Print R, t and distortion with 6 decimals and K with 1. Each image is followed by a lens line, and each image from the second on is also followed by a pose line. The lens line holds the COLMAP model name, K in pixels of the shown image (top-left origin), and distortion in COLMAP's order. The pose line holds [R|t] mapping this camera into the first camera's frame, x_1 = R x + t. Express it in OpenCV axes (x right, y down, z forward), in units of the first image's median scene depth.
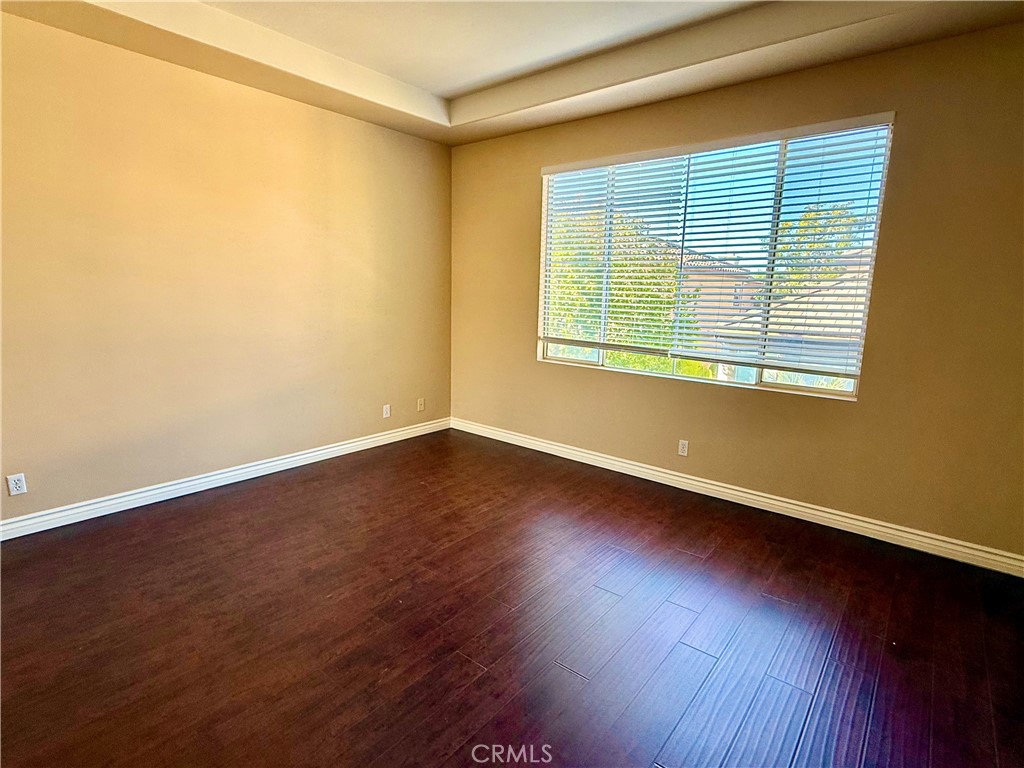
lens RADIAL K [[524.3, 0, 514.0], [0, 524.3, 384.0], [0, 0, 1]] dist [0.005708, -0.002948]
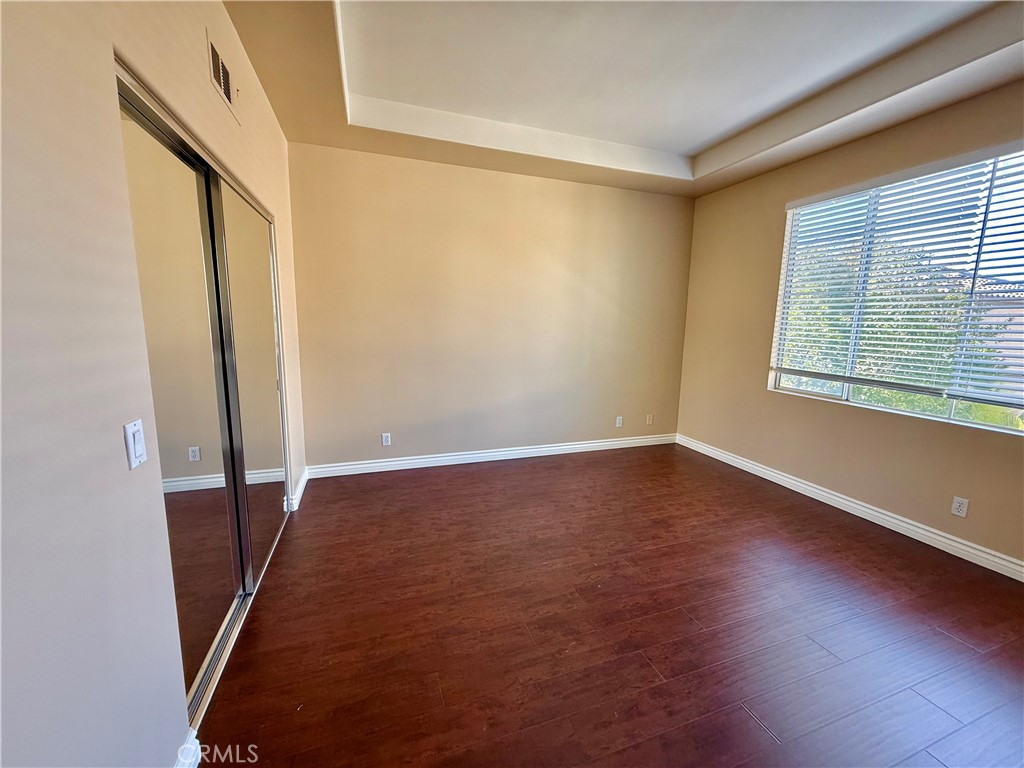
lens RADIAL K [[410.6, 0, 513.2], [0, 410.6, 384.0], [0, 0, 1]] dist [-0.000887, 0.000807]
pose [[0.856544, 0.070399, -0.511249, 0.035144], [-0.089655, 0.995887, -0.013075, -0.000854], [0.508226, 0.057035, 0.859333, 0.066416]]
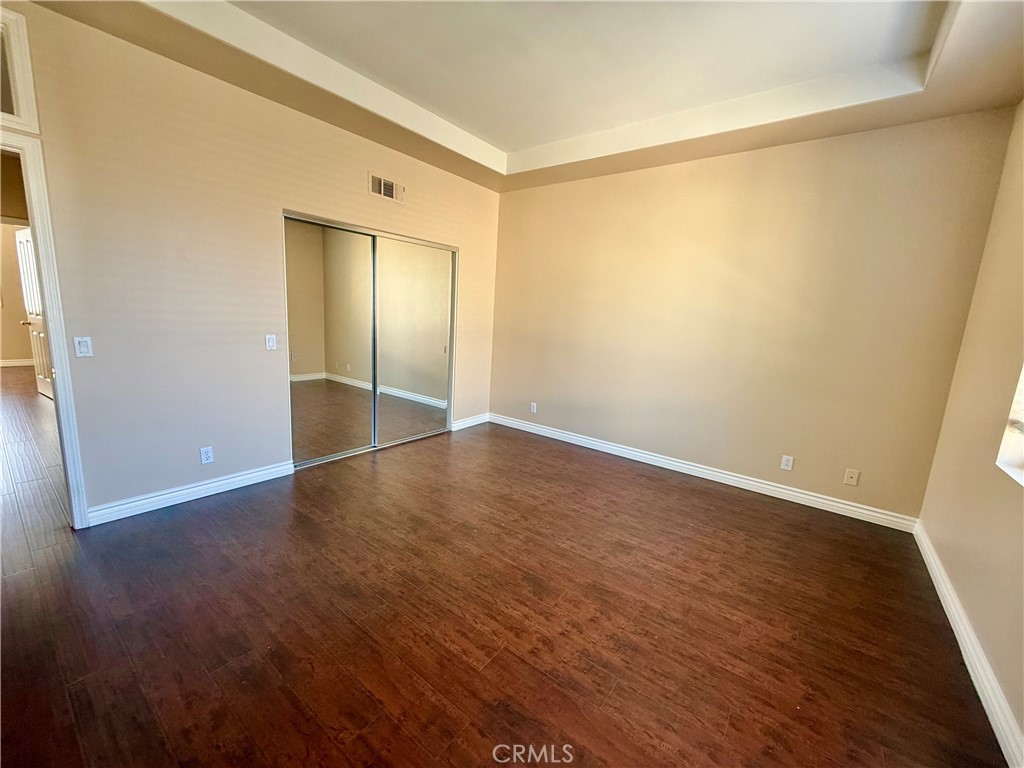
lens RADIAL K [[410.6, 0, 512.2], [0, 410.6, 386.9], [0, 0, 1]] dist [-0.000887, 0.000807]
pose [[0.035074, 0.158149, -0.986792, 0.535695], [-0.226813, 0.962894, 0.146257, -0.089628], [0.973306, 0.218688, 0.069643, 0.626815]]
